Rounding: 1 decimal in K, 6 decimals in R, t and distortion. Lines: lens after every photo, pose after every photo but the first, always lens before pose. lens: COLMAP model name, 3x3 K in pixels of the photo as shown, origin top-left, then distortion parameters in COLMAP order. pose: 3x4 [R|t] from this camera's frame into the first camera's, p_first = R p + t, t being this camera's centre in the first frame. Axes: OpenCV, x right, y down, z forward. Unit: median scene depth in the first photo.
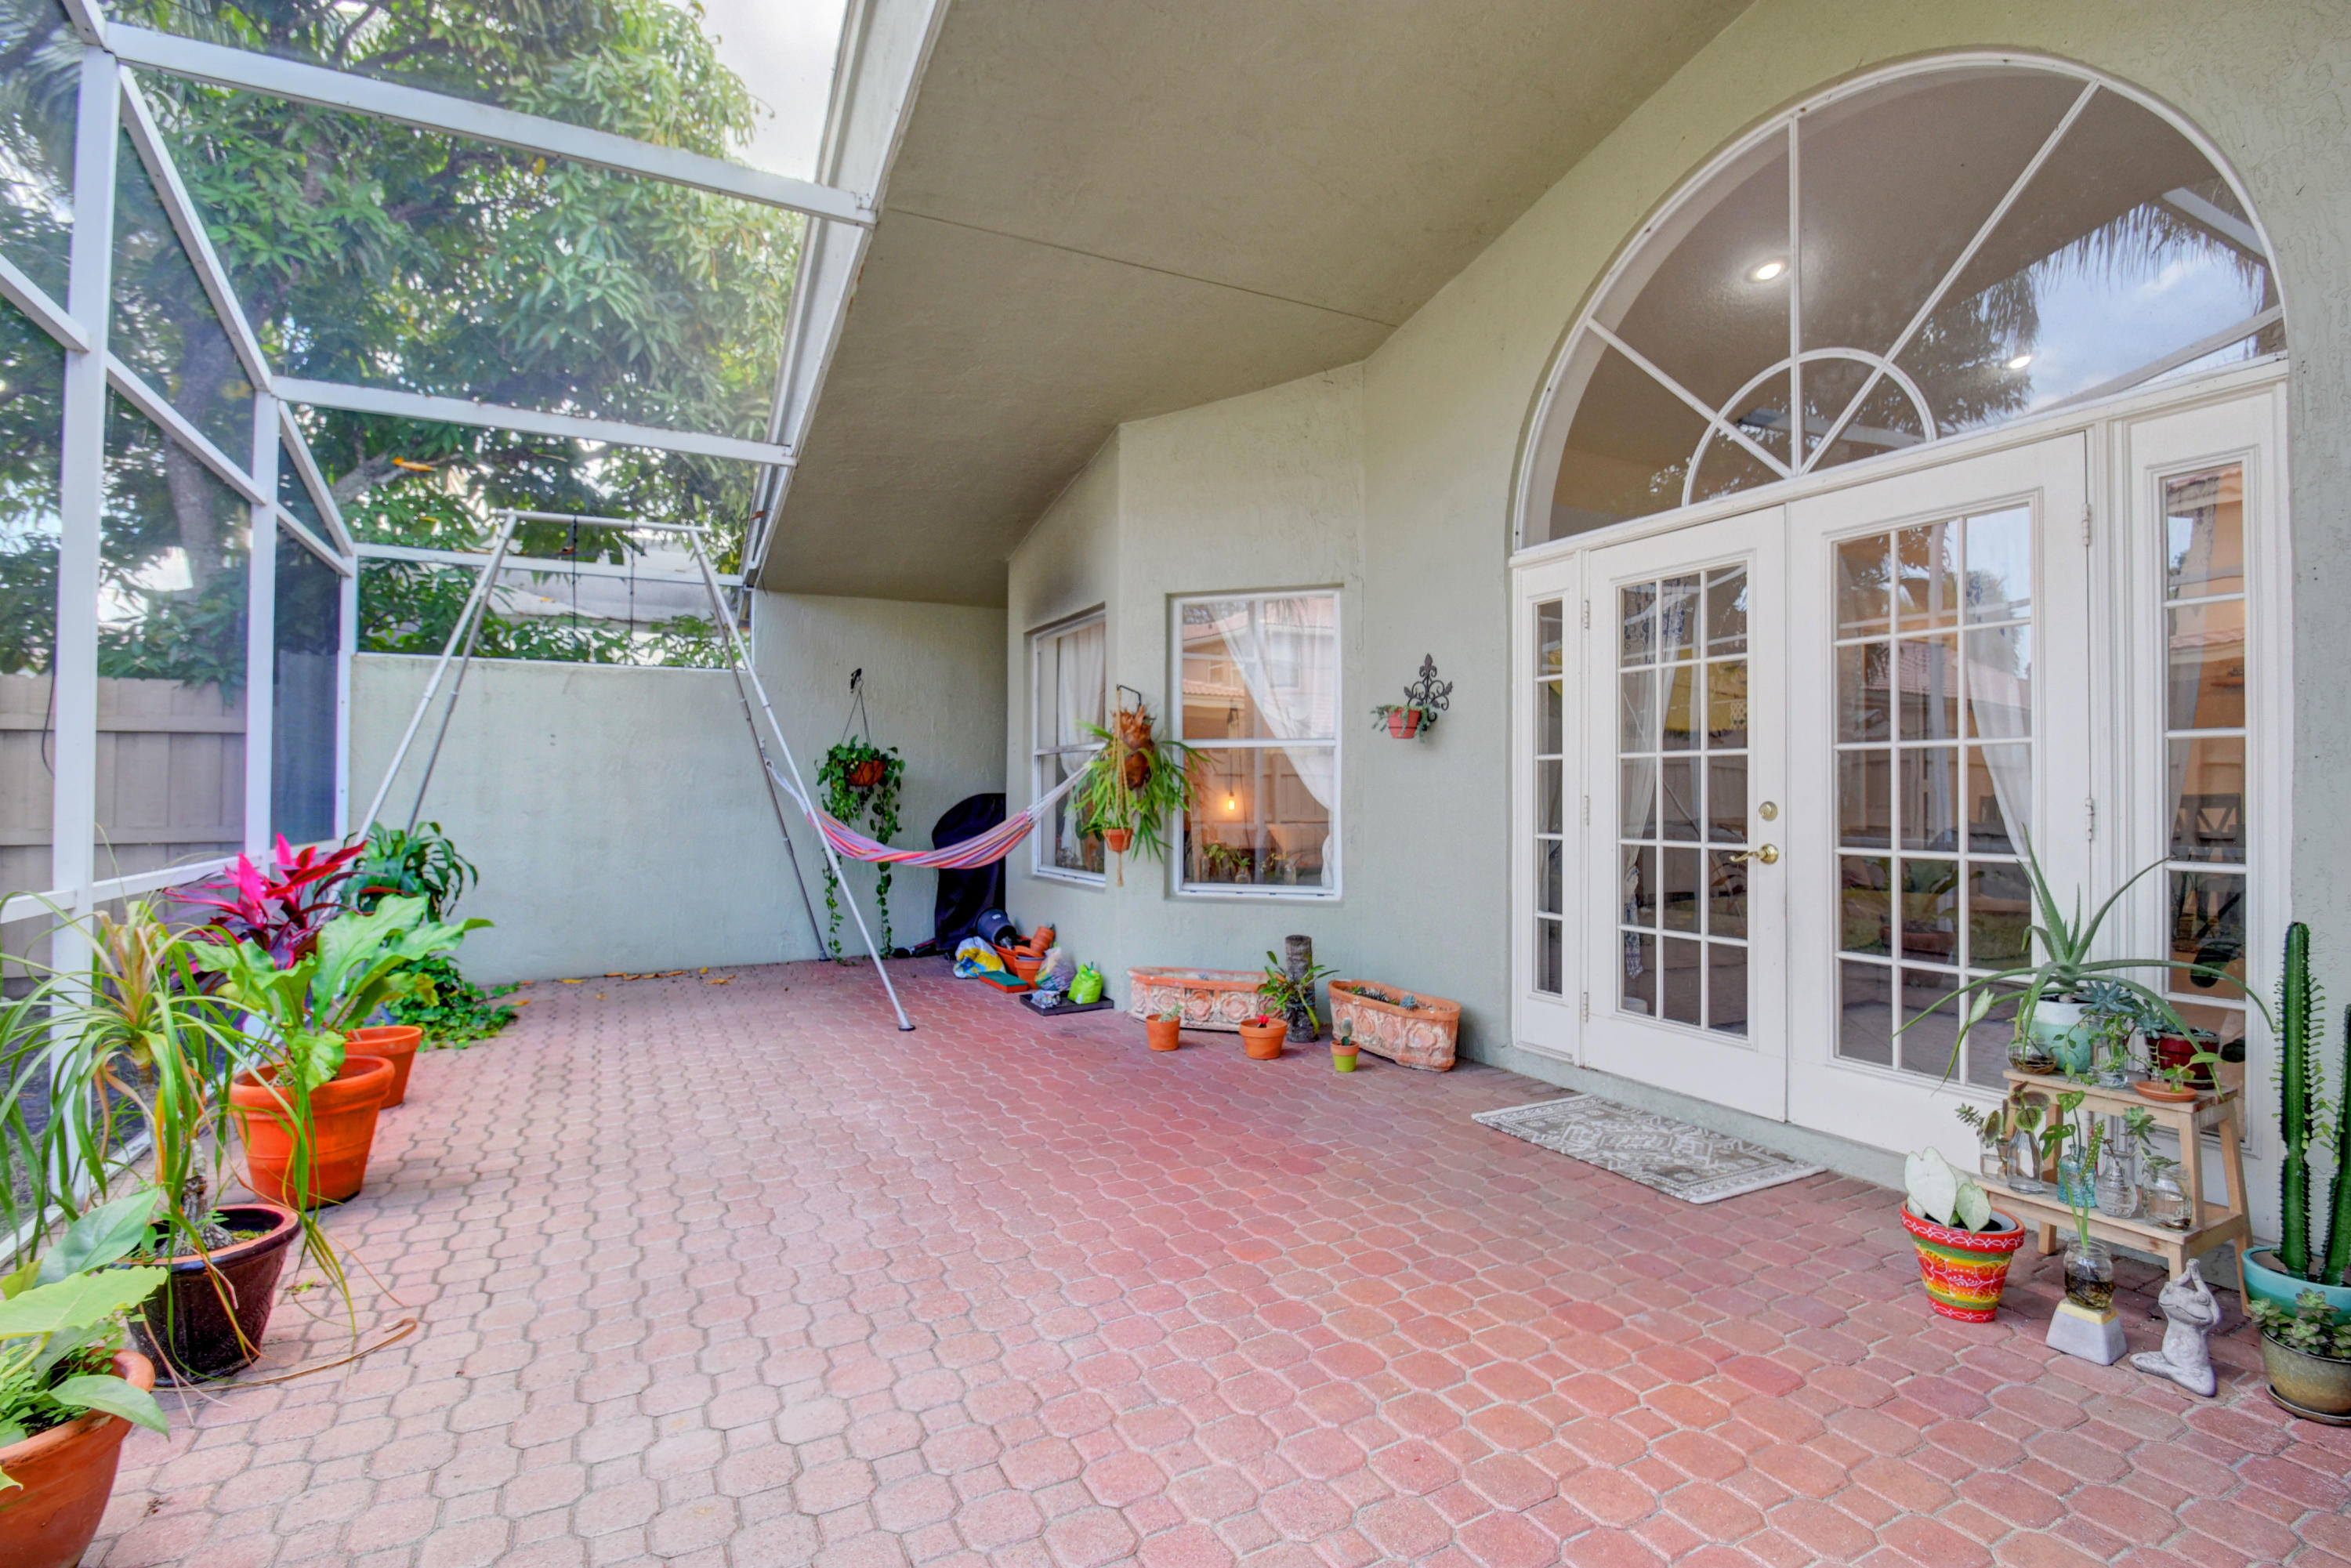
lens RADIAL K [[1090.2, 0, 1175.5], [0, 1090.2, 784.0], [0, 0, 1]] dist [0.000510, -0.000220]
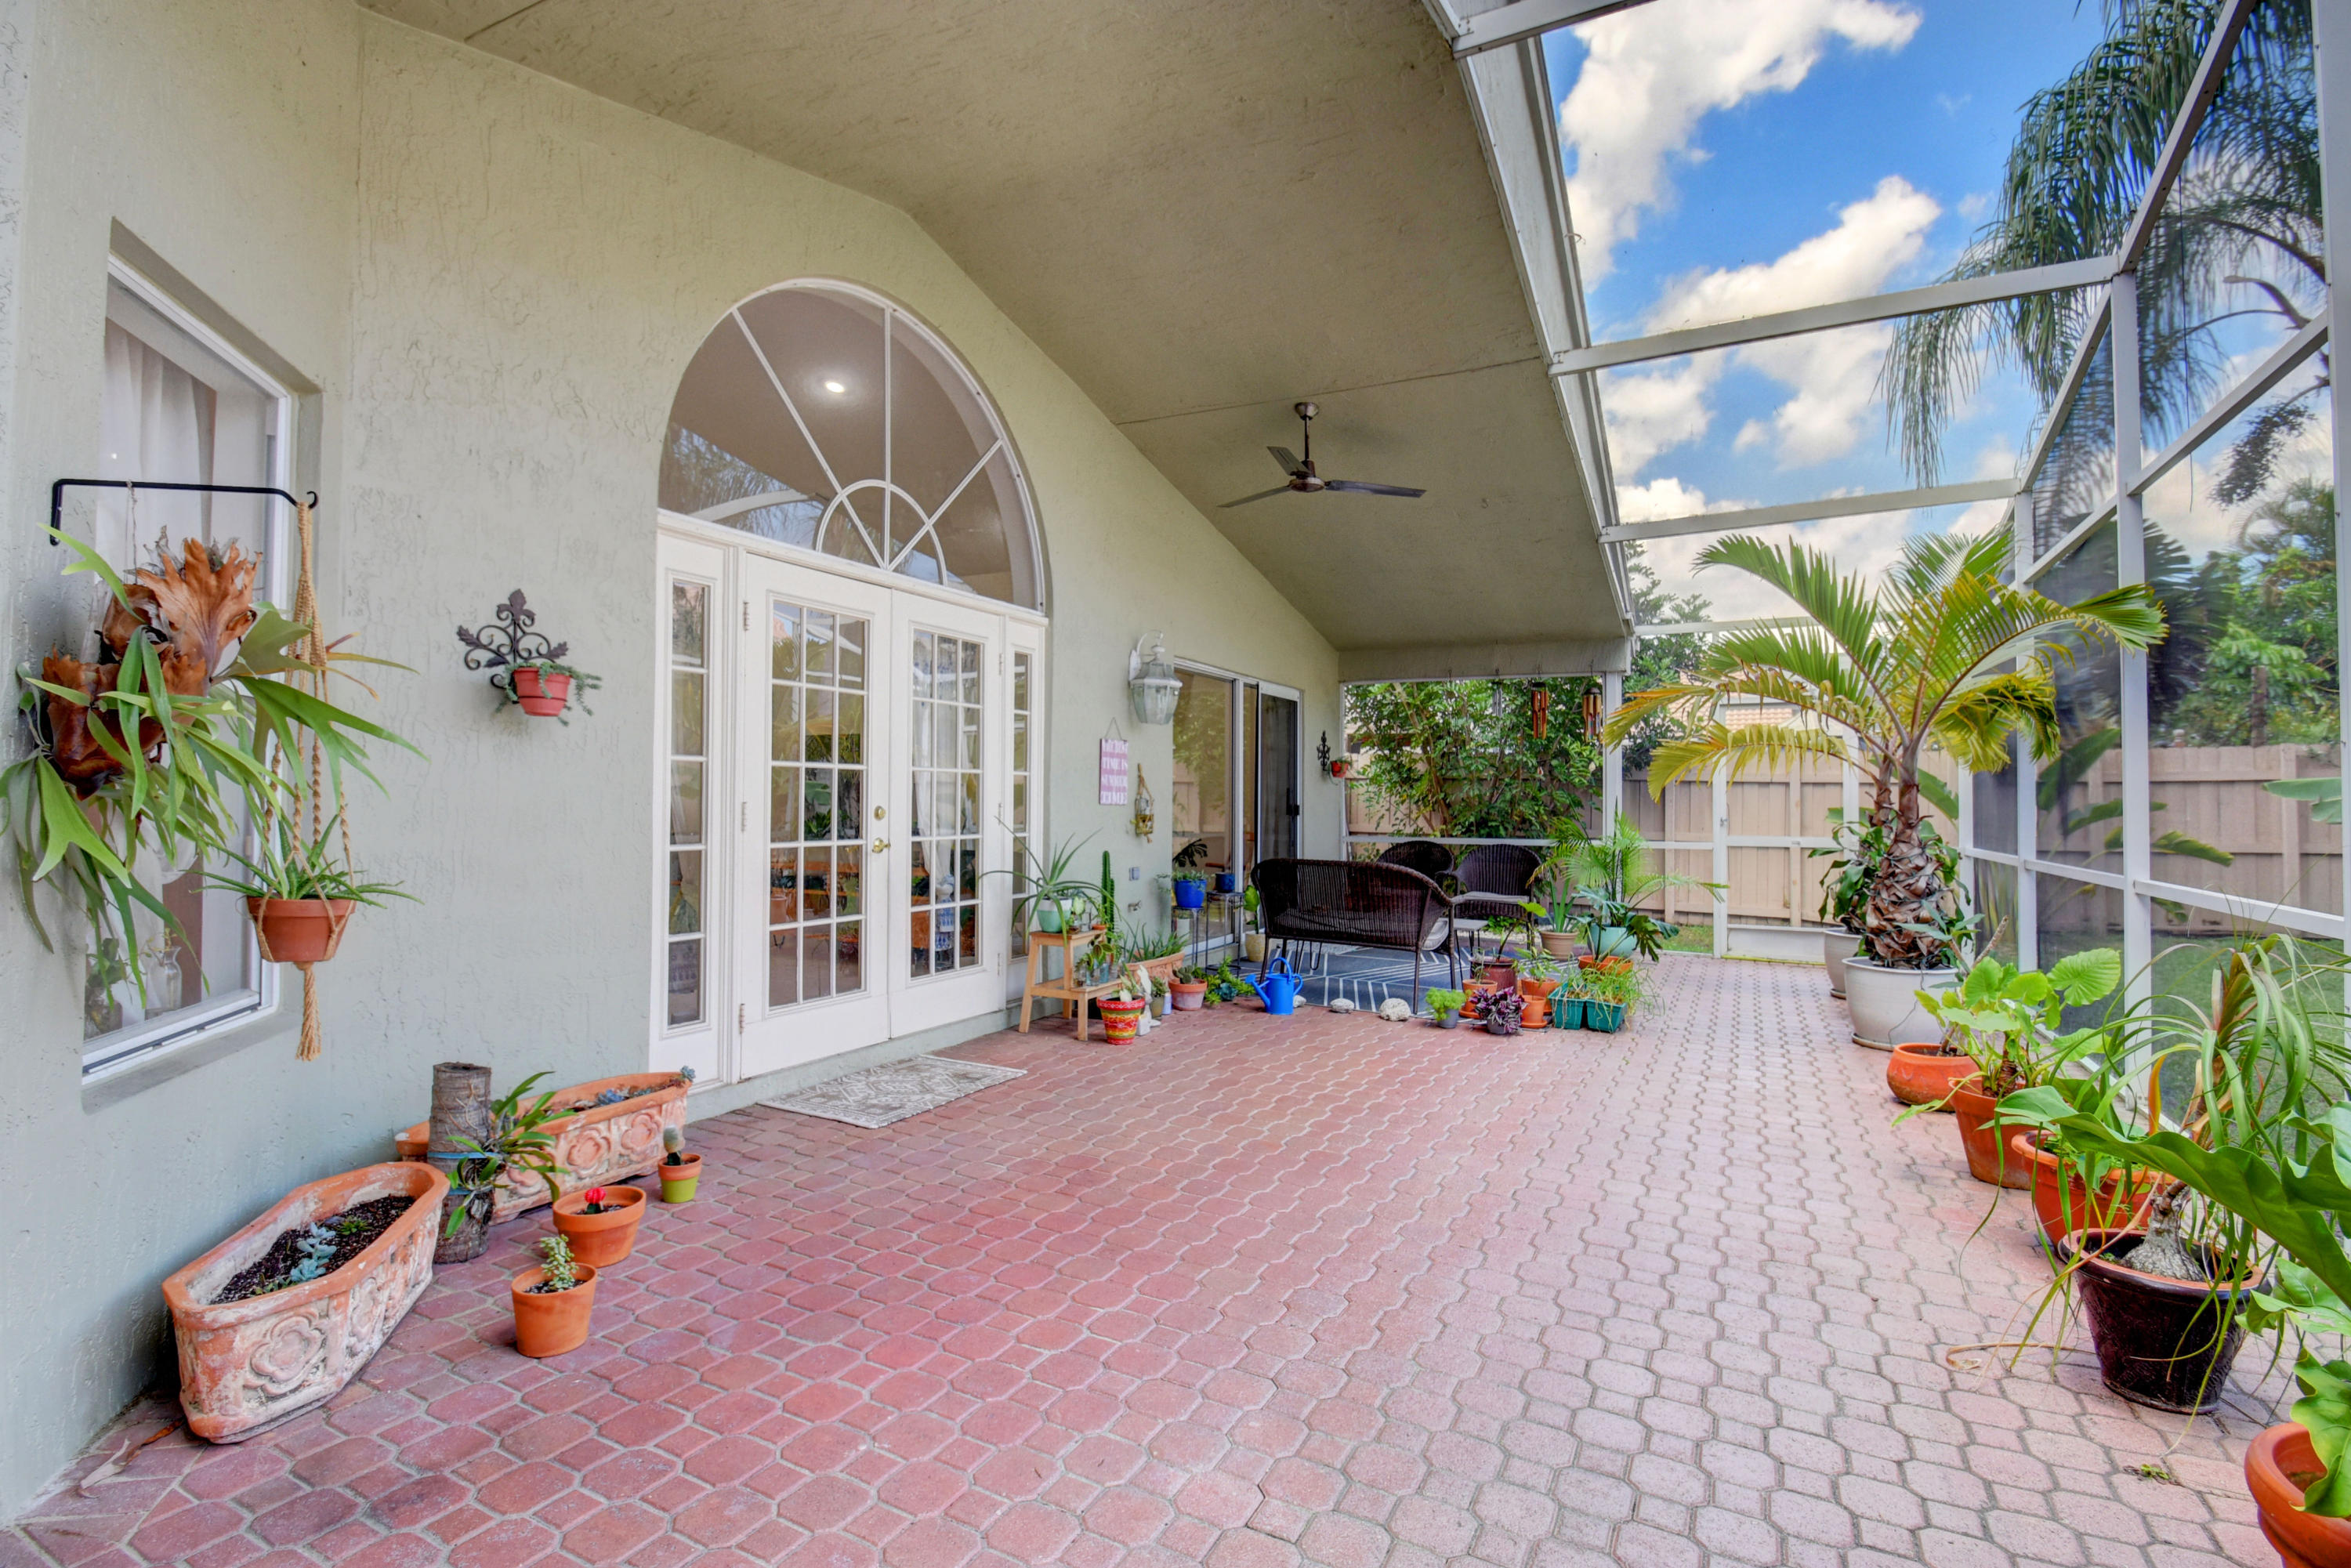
lens RADIAL K [[1090.2, 0, 1175.5], [0, 1090.2, 784.0], [0, 0, 1]] dist [0.000510, -0.000220]
pose [[-0.566234, 0.007749, 0.824208, -0.754539], [-0.014963, 0.999694, -0.019678, 0.009623], [-0.824109, -0.023474, -0.565945, 1.443433]]
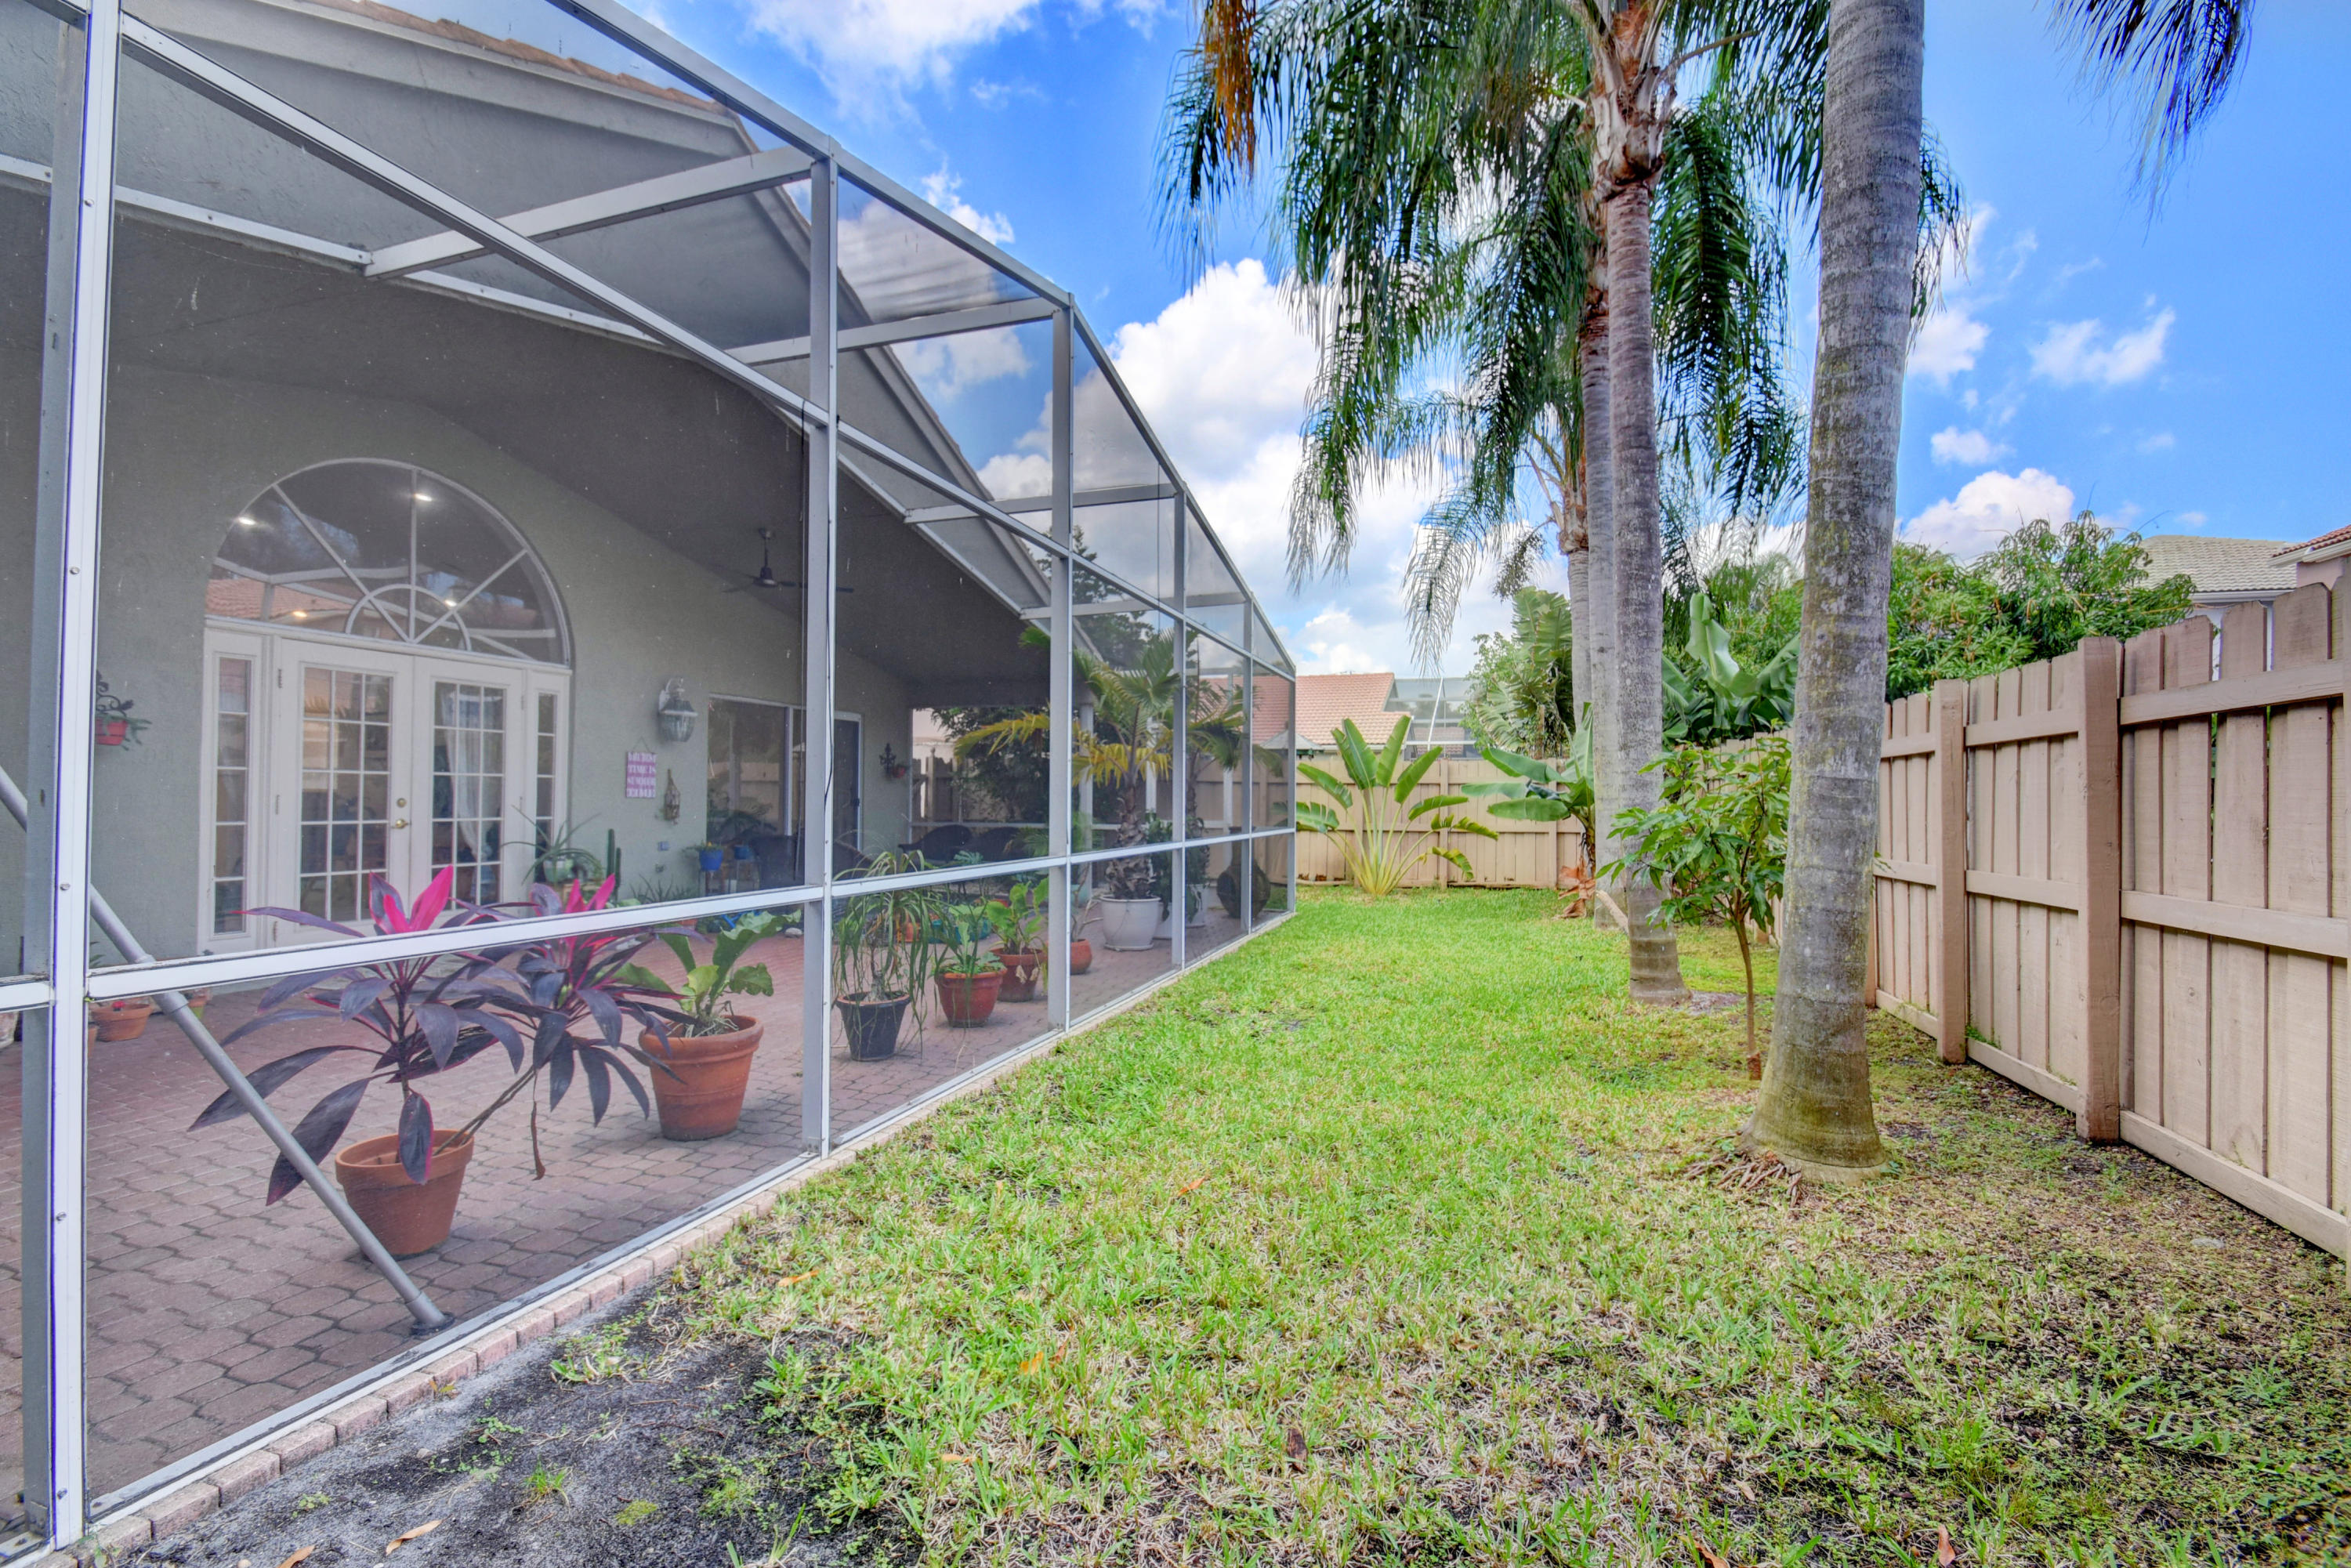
lens RADIAL K [[1018.1, 0, 1167.8], [0, 1018.1, 782.3], [0, 0, 1]] dist [0.012133, -0.013577]
pose [[-0.684518, 0.005165, 0.728977, -1.816728], [-0.014903, 0.999667, -0.021077, 0.005236], [-0.728843, -0.025292, -0.684213, 1.252774]]
